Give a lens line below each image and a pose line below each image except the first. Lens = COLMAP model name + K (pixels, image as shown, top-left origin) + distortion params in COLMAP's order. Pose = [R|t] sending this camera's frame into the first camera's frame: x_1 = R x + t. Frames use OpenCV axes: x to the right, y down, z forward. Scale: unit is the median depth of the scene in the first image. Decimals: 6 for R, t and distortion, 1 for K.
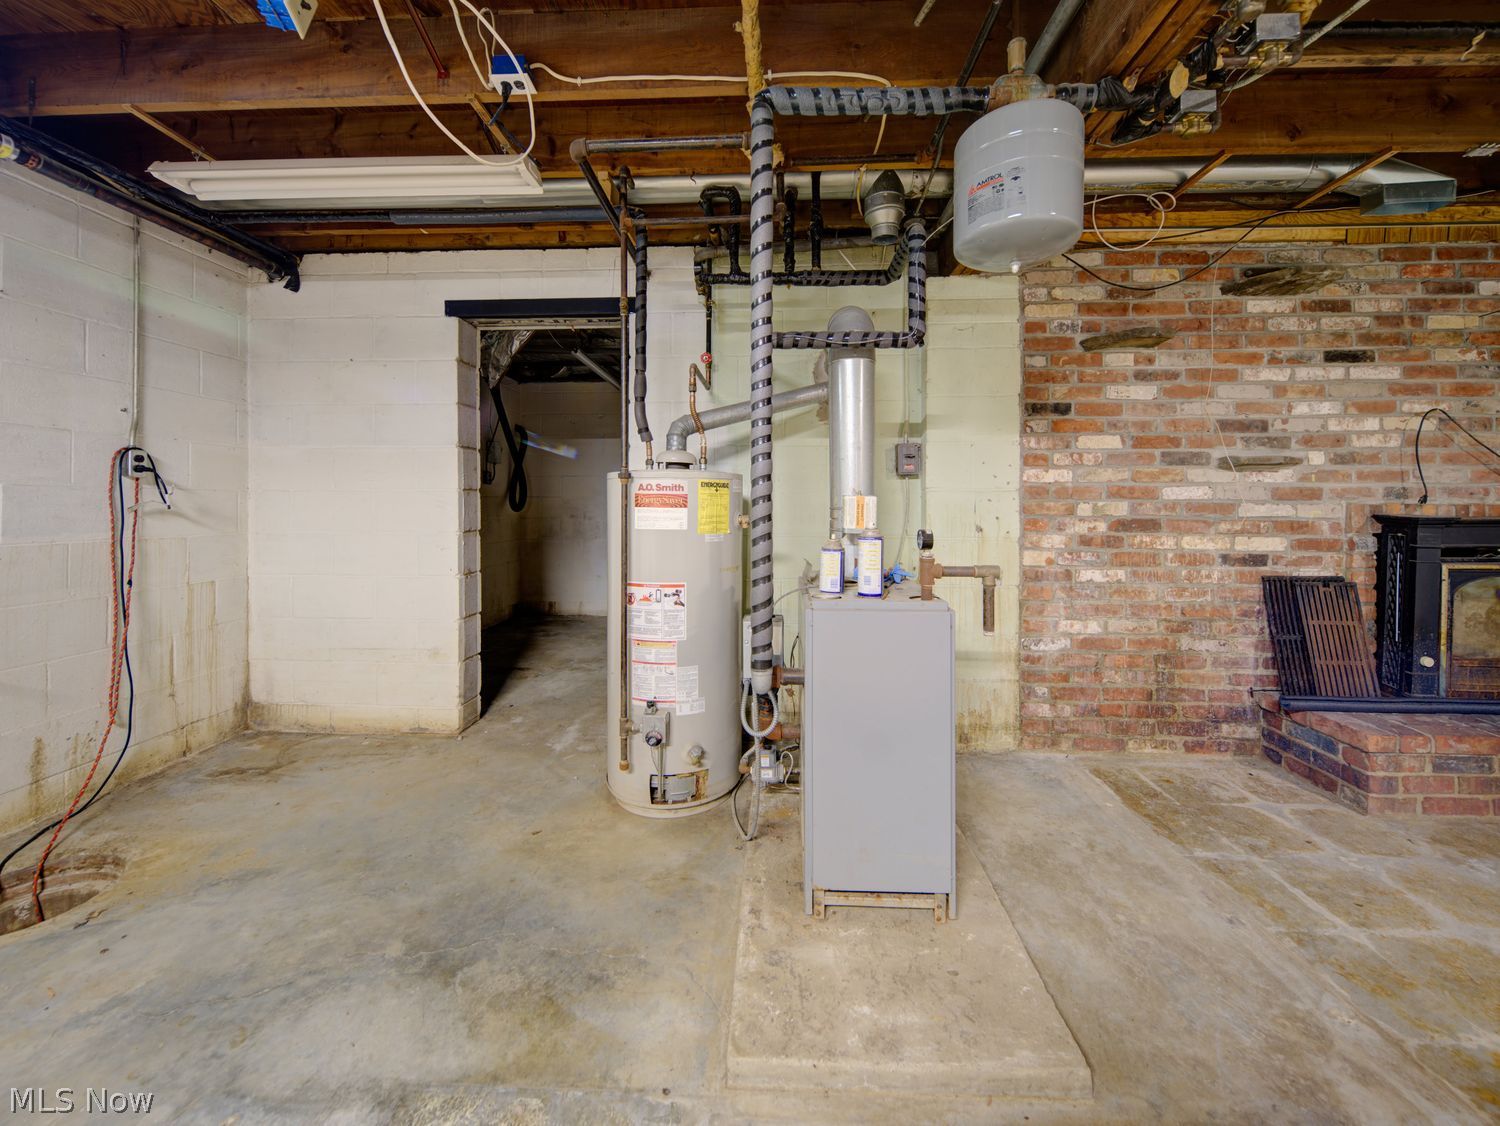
lens RADIAL K [[569.4, 0, 756.2], [0, 569.4, 504.9], [0, 0, 1]] dist [0.003077, -0.002042]
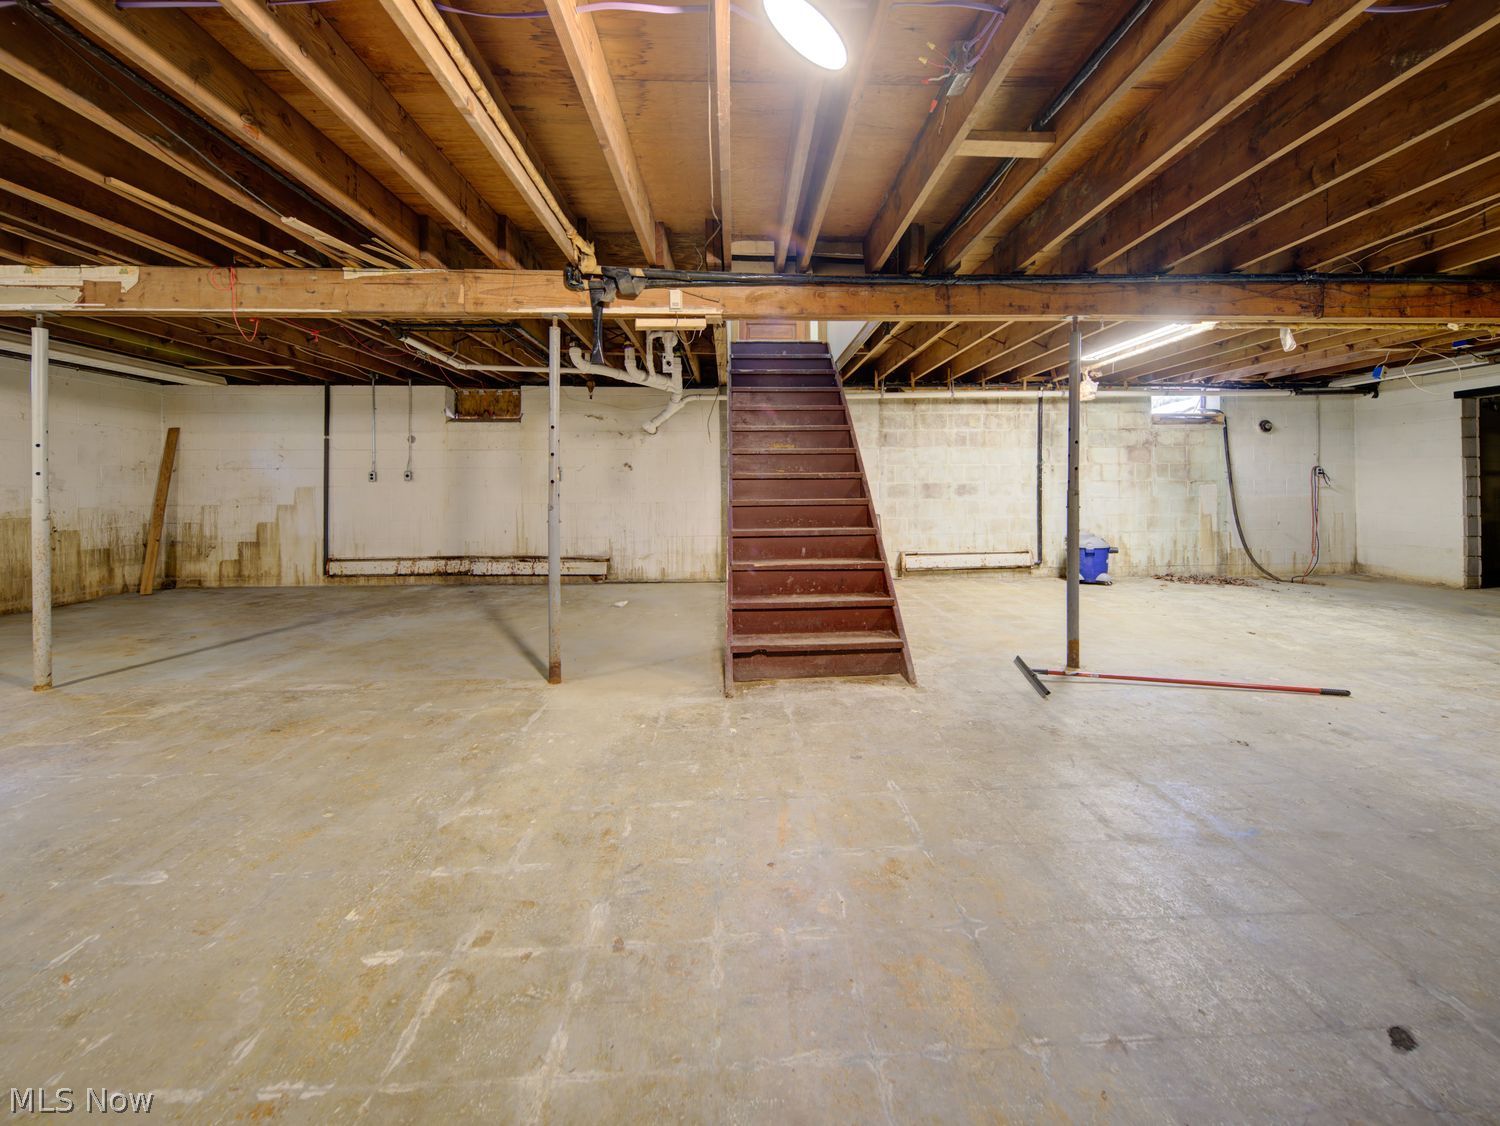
lens RADIAL K [[569.4, 0, 763.3], [0, 569.4, 492.4], [0, 0, 1]] dist [0.003077, -0.002042]
pose [[0.083154, -0.000286, -0.996537, 1.581982], [0.006835, 0.999977, 0.000283, 0.015928], [0.996513, -0.006835, 0.083154, -2.052161]]
